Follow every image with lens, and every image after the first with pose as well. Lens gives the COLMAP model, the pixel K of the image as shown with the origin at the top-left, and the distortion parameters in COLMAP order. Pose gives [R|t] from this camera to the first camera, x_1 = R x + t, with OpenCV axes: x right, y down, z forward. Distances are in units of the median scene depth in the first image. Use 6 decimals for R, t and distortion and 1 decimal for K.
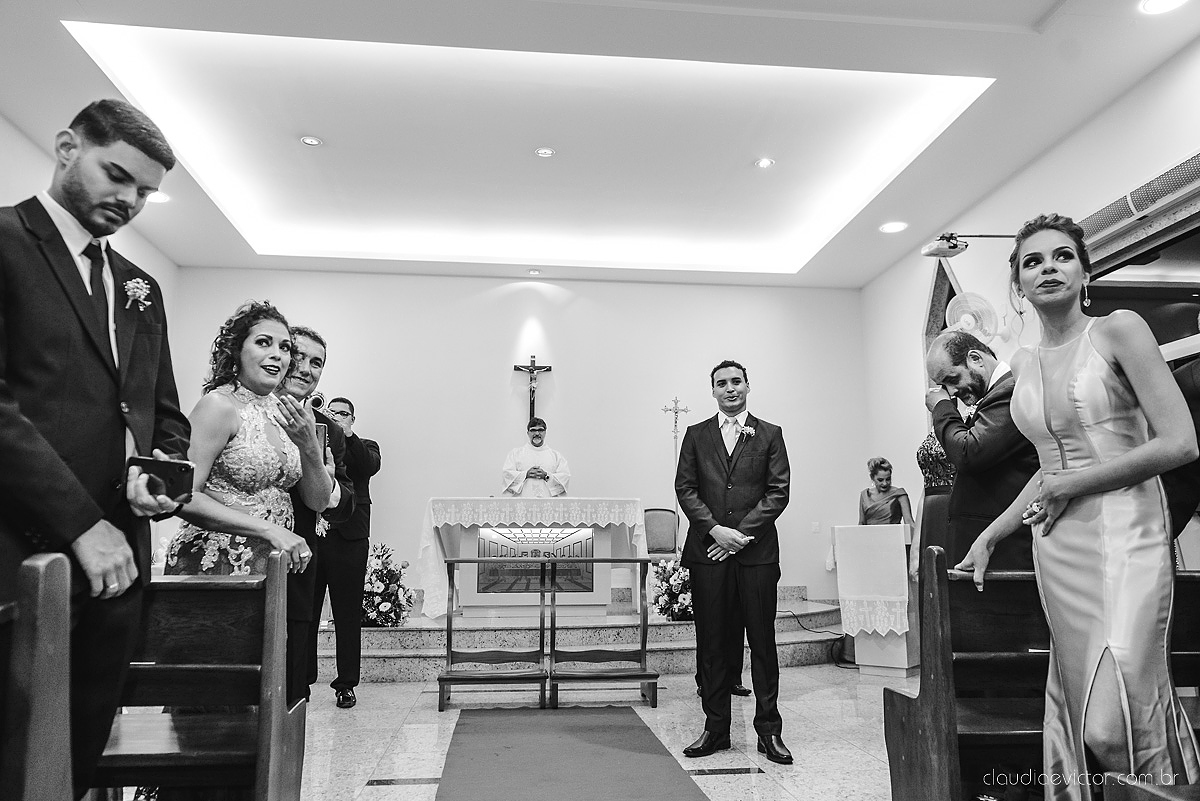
lens RADIAL K [[873.0, 0, 602.1], [0, 873.0, 403.7], [0, 0, 1]] dist [0.007977, 0.001998]
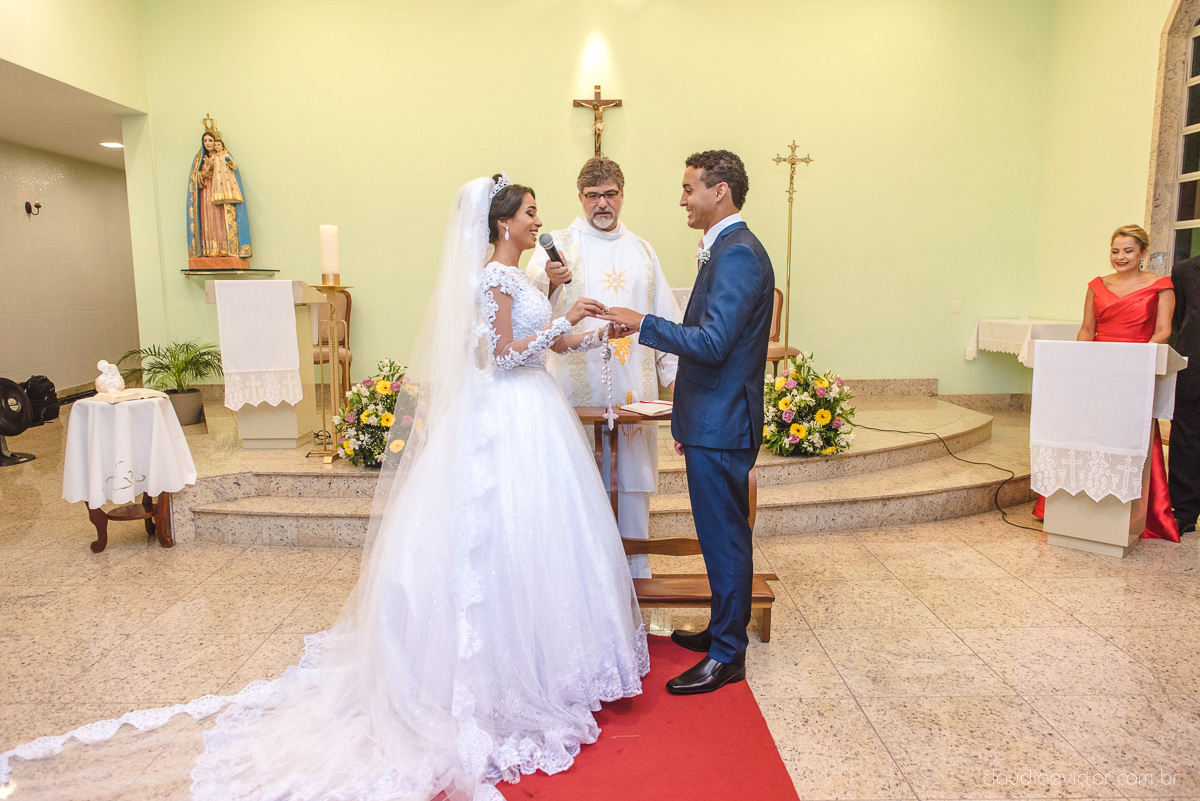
lens RADIAL K [[859.8, 0, 582.4], [0, 859.8, 407.6], [0, 0, 1]] dist [0.004094, -0.000423]
pose [[0.993423, 0.011694, -0.113900, -0.004593], [0.022843, 0.954531, 0.297234, -0.014725], [0.112197, -0.297881, 0.947986, 0.291071]]
